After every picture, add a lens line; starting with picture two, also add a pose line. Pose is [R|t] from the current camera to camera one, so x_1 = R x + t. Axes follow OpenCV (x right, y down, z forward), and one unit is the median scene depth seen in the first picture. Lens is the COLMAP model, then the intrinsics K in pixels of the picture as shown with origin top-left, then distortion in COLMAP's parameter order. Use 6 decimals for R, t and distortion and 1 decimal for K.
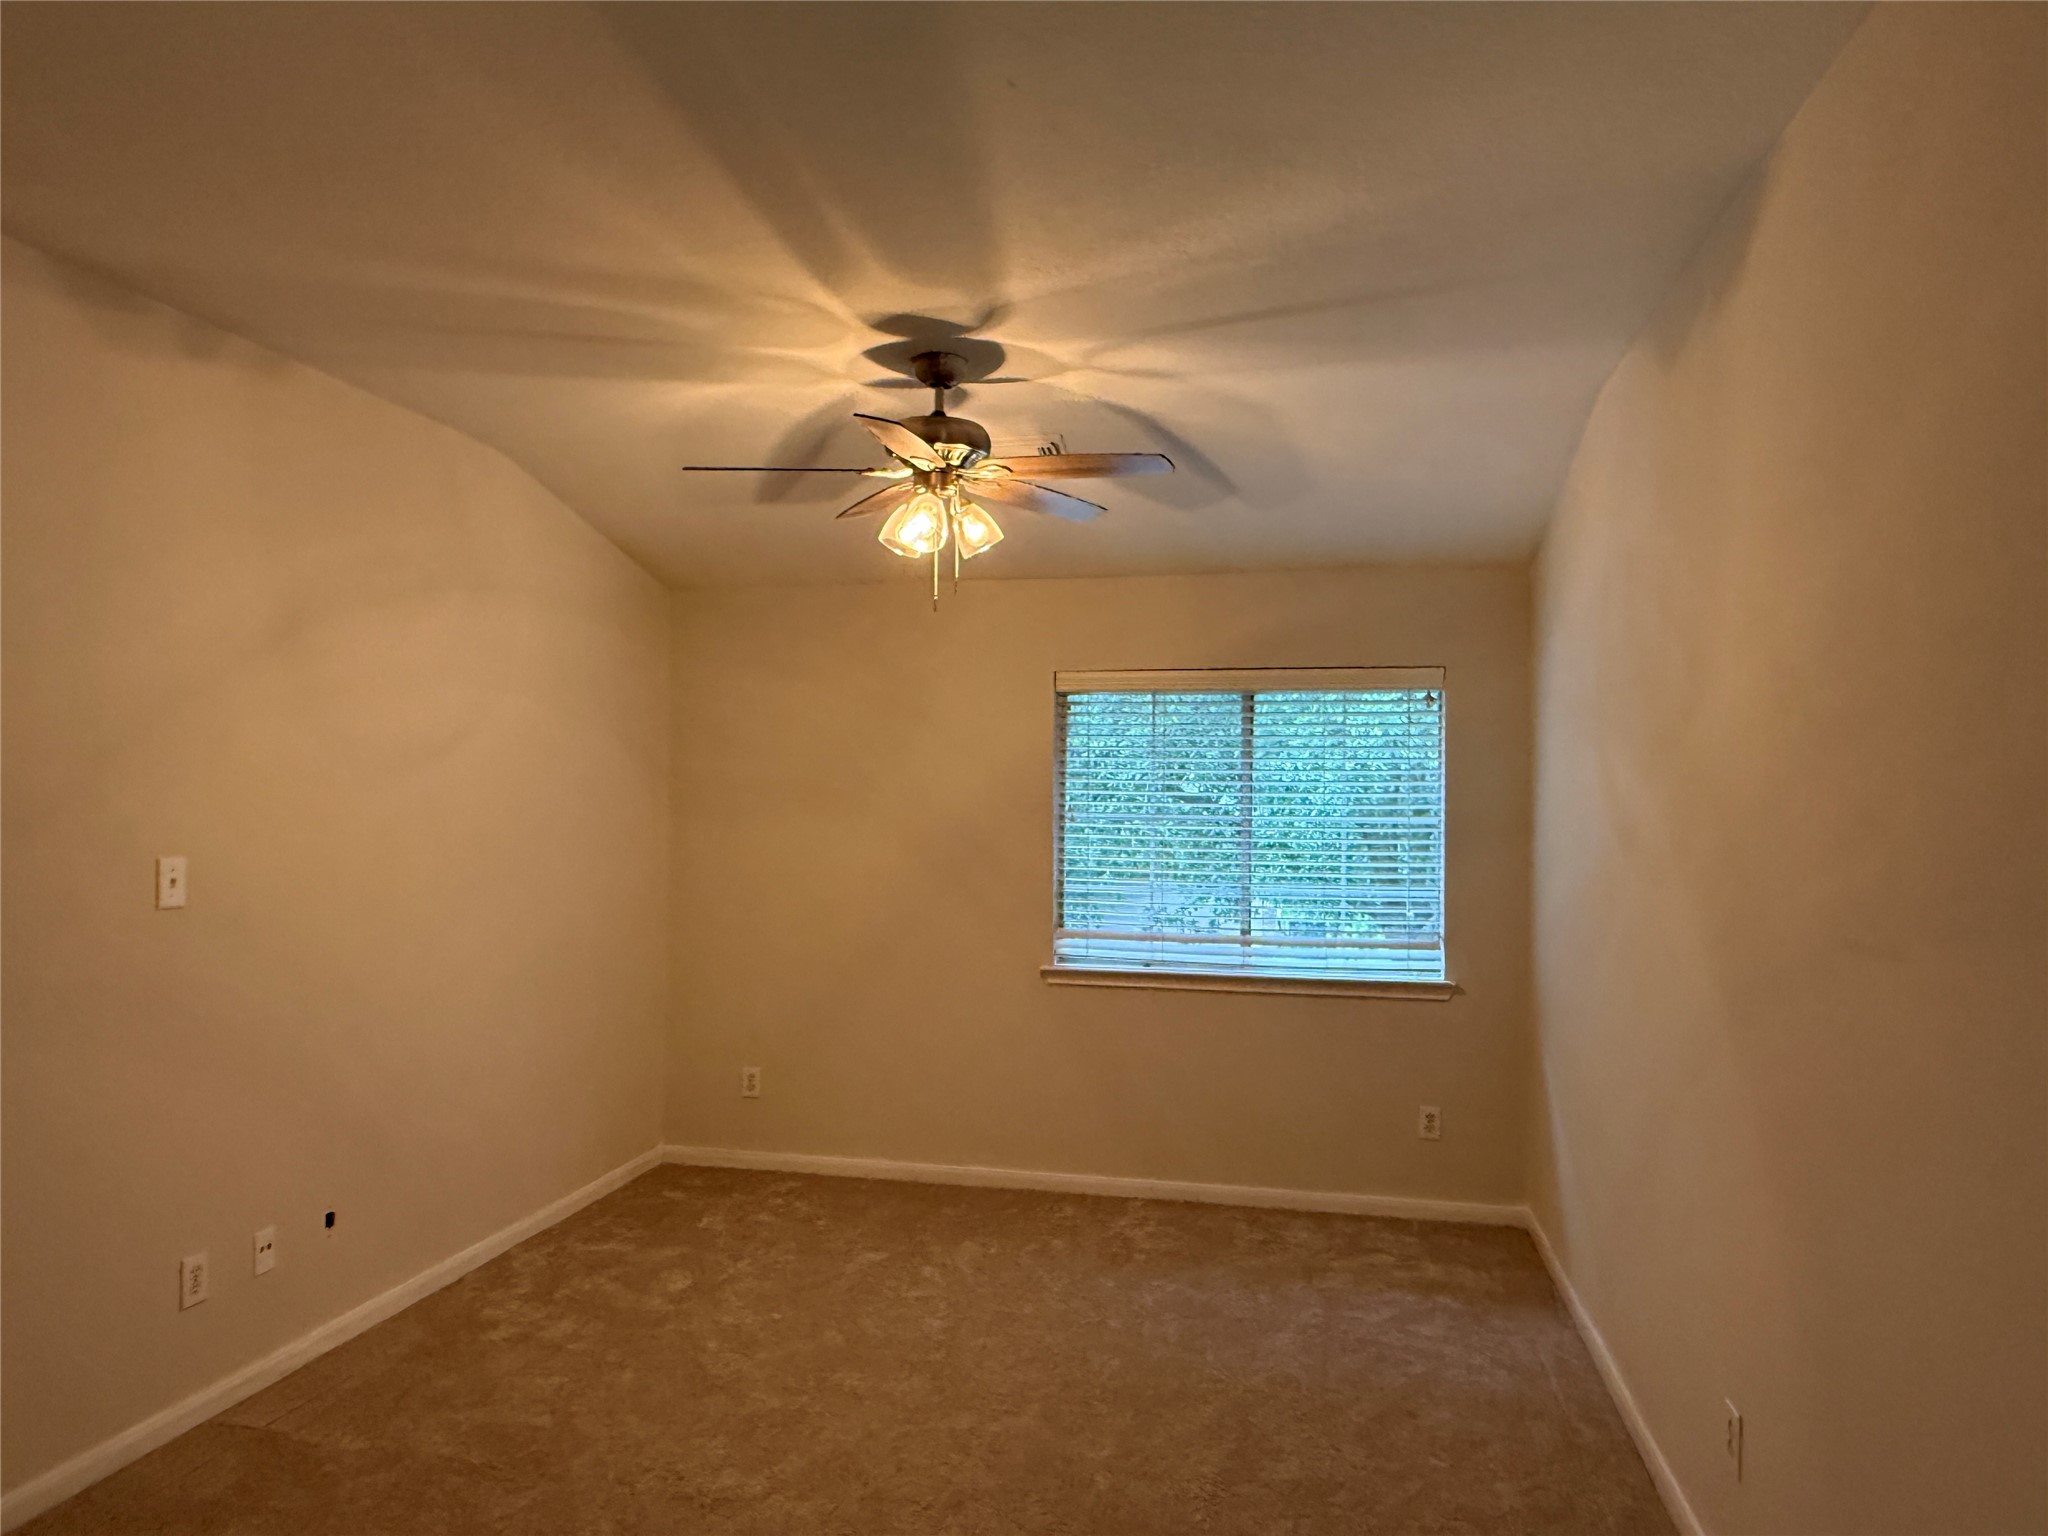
lens RADIAL K [[1305.3, 0, 1026.8], [0, 1305.3, 767.5], [0, 0, 1]] dist [0.023165, -0.006465]
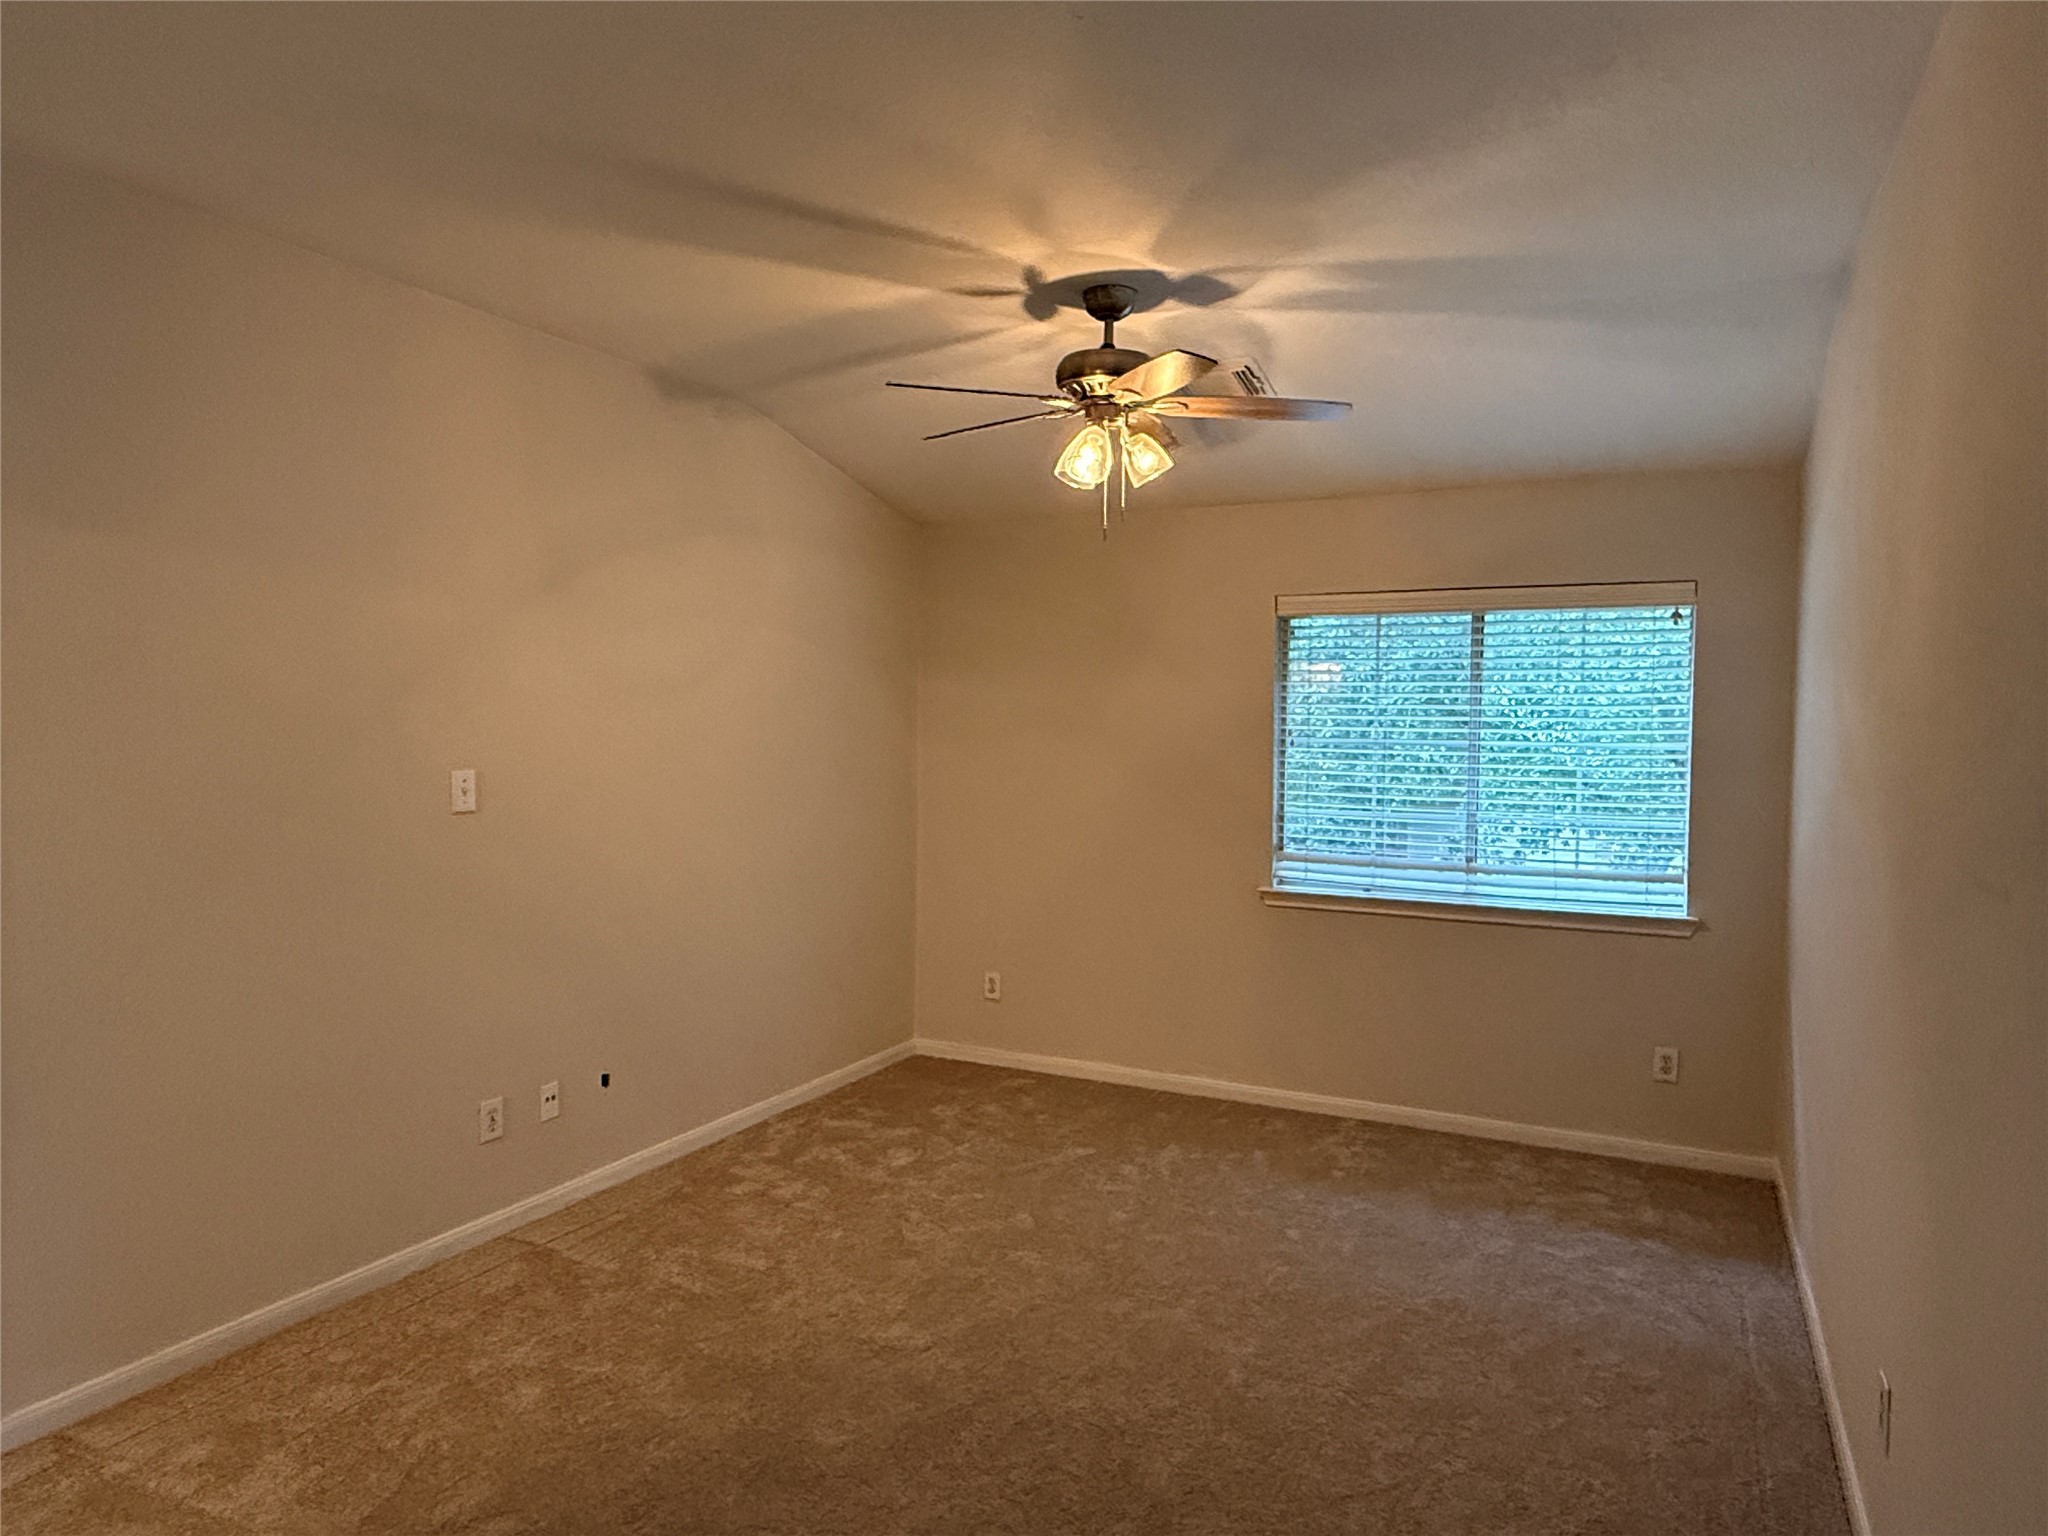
lens RADIAL K [[1305.3, 0, 1166.4], [0, 1305.3, 767.7], [0, 0, 1]] dist [0.023165, -0.006465]
pose [[0.968892, 0.008160, -0.247350, 0.215135], [0.005499, 0.998500, 0.054480, 0.003235], [0.247424, -0.054145, 0.967393, 0.003280]]
